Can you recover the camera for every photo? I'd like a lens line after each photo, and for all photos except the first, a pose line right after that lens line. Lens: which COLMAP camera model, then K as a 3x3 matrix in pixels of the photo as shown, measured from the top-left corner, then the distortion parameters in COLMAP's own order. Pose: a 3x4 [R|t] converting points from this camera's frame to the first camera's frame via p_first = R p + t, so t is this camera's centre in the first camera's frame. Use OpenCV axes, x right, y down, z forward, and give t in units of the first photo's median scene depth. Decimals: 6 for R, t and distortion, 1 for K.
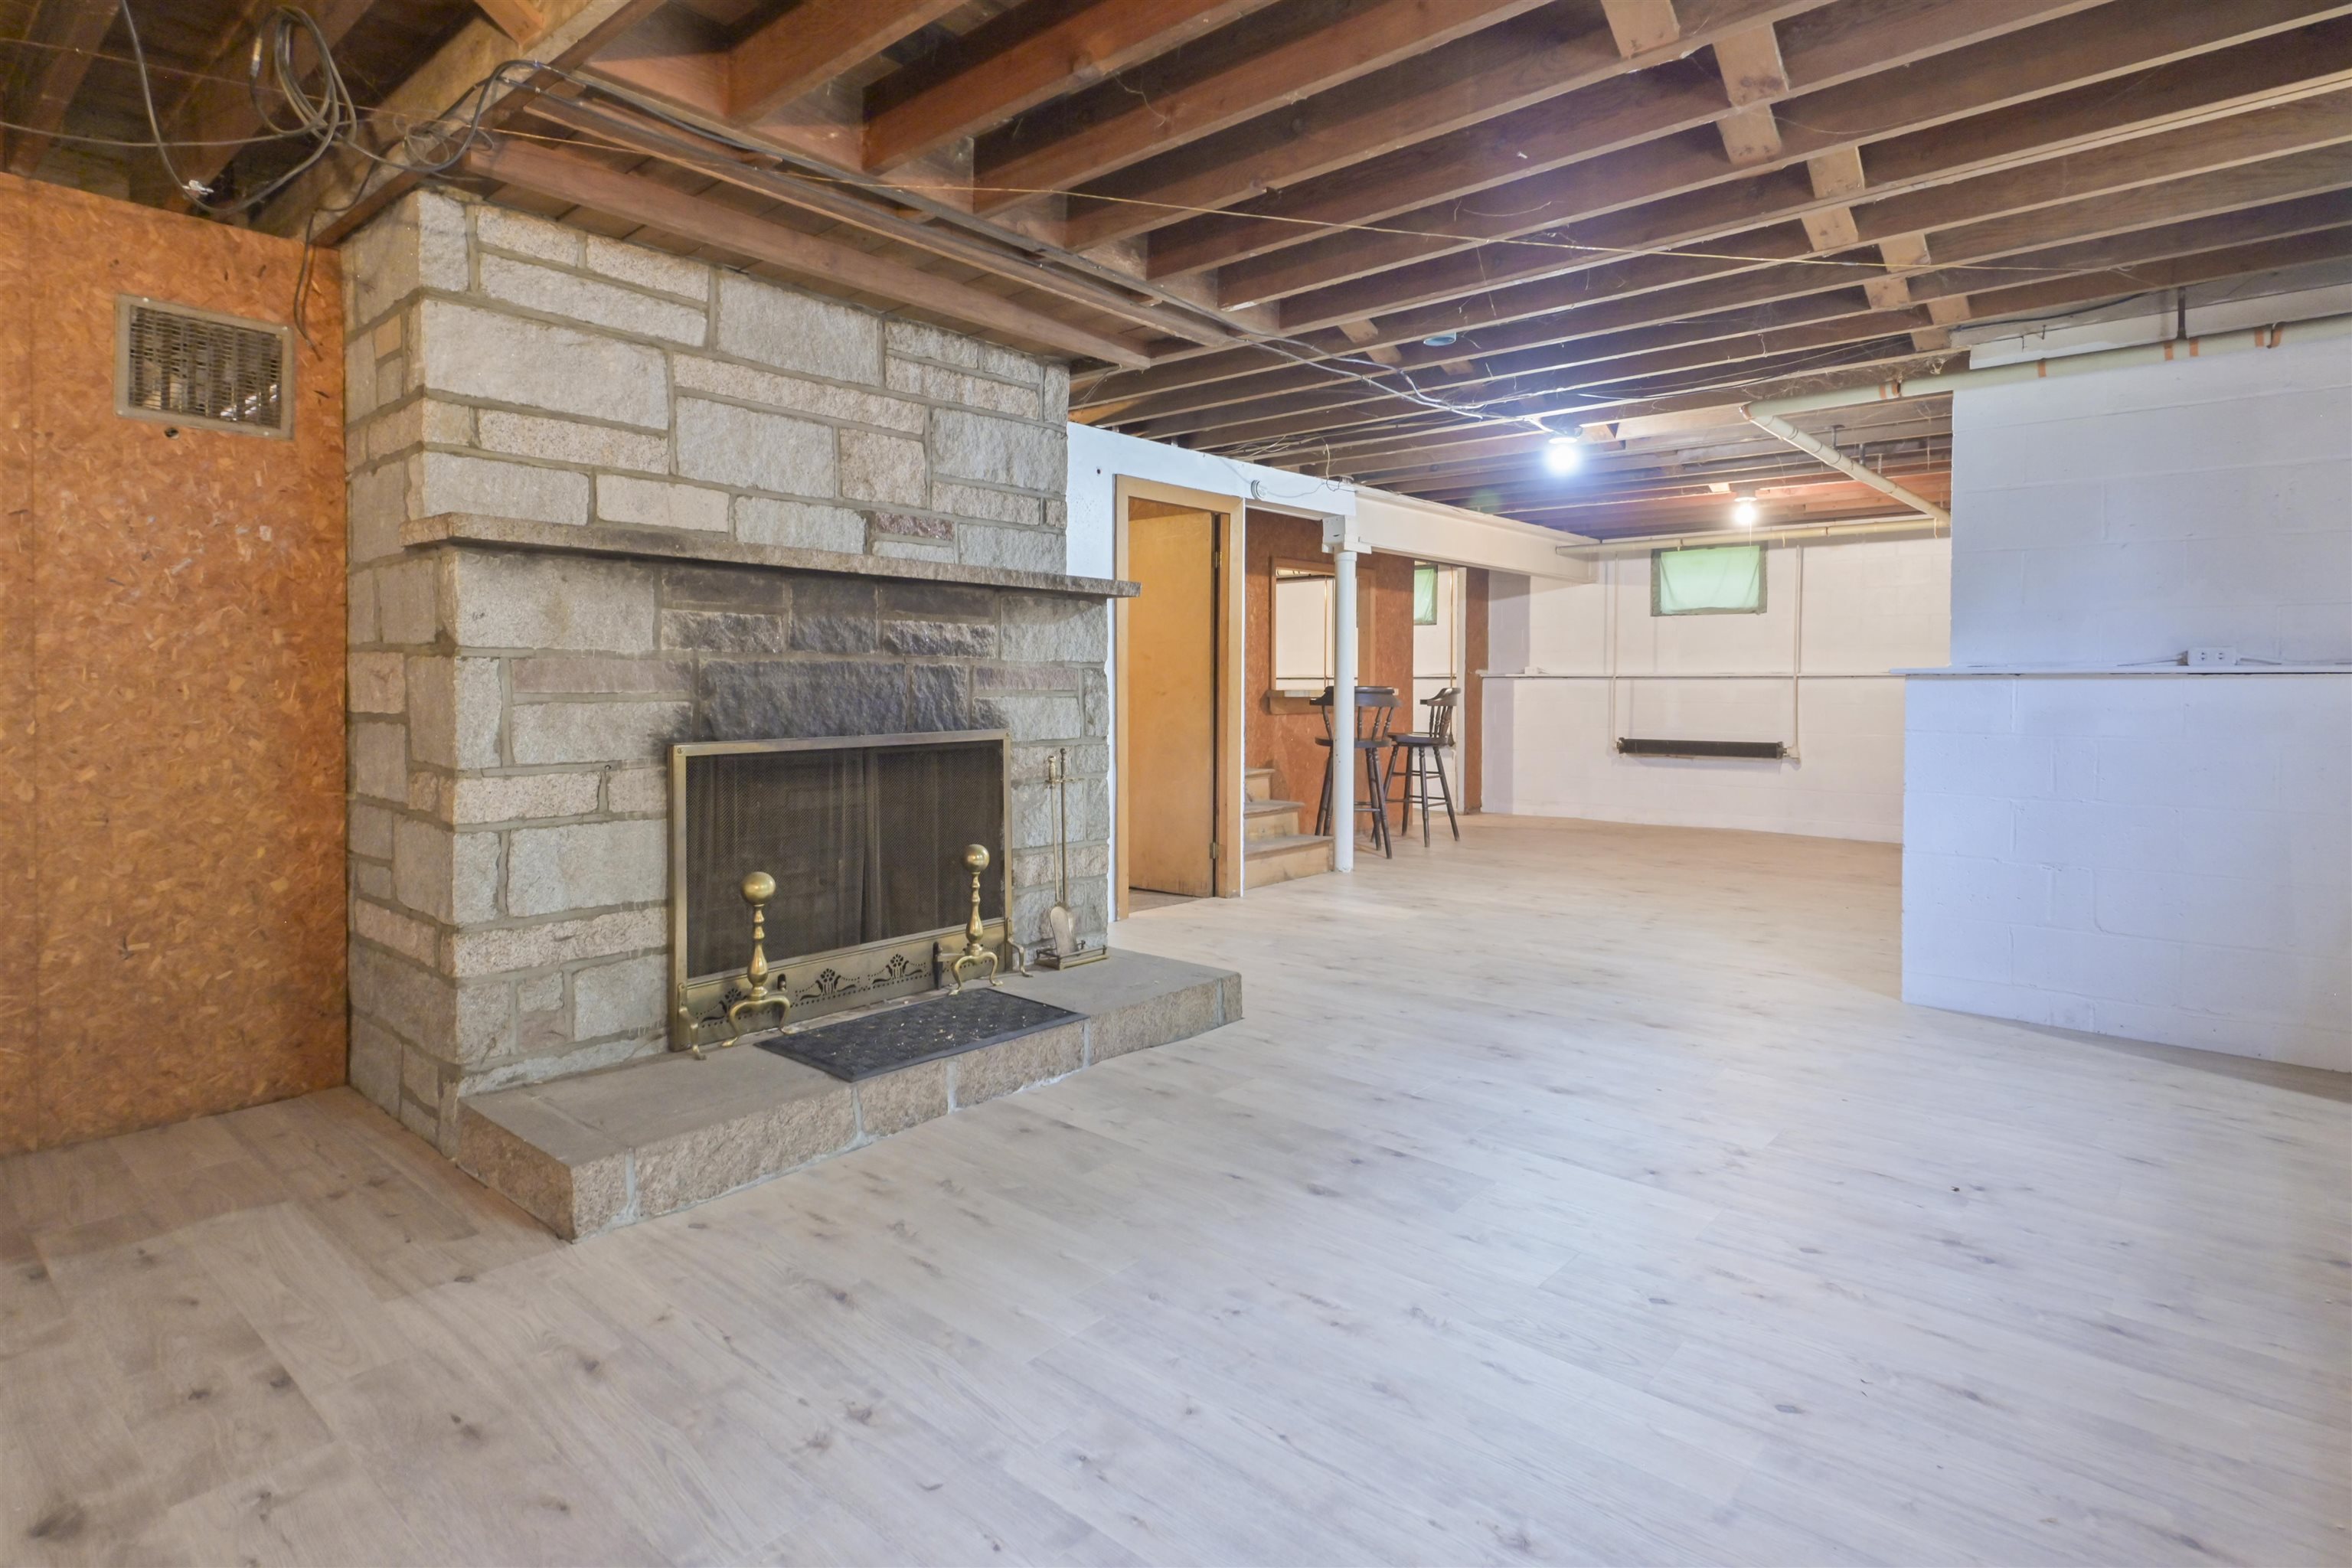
lens RADIAL K [[1198.9, 0, 1175.8], [0, 1198.9, 696.8], [0, 0, 1]] dist [0.009872, -0.000733]
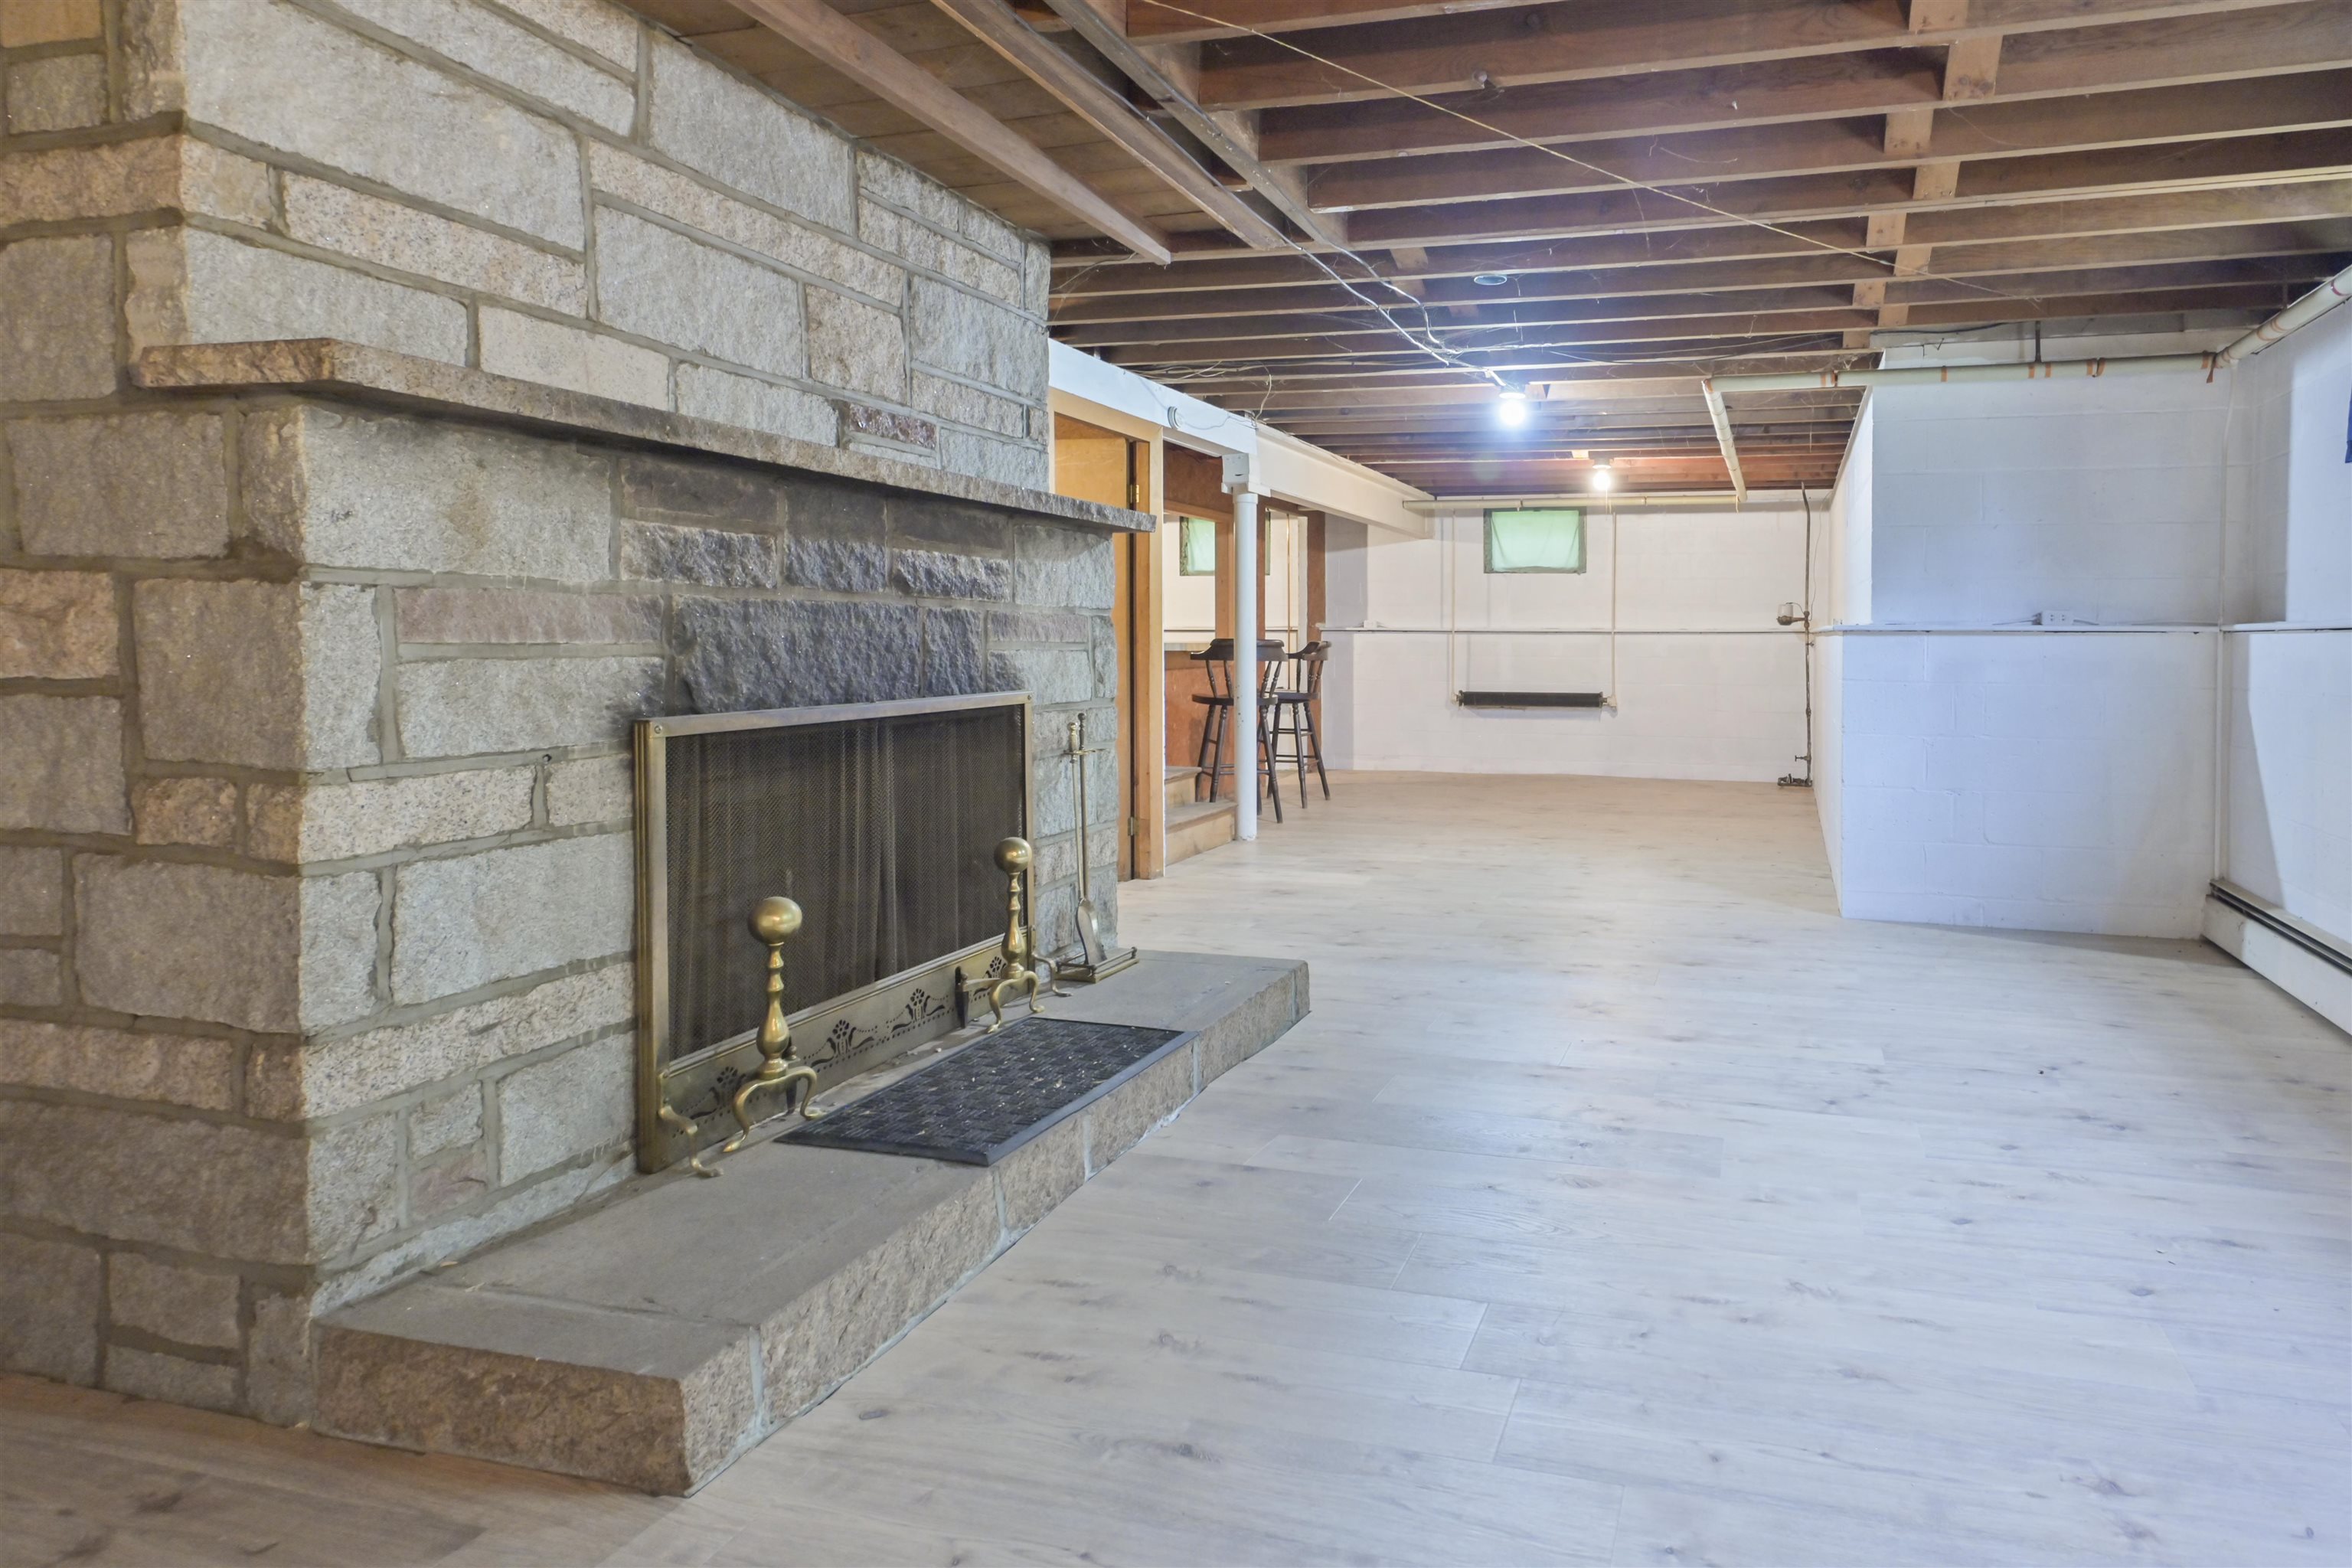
lens RADIAL K [[1251.7, 0, 1176.7], [0, 1251.7, 661.5], [0, 0, 1]] dist [0.008234, -0.000108]
pose [[0.882924, -0.003847, 0.469500, -0.474767], [0.000282, 0.999971, 0.007663, 0.001266], [-0.469516, -0.006633, 0.882899, 0.231289]]
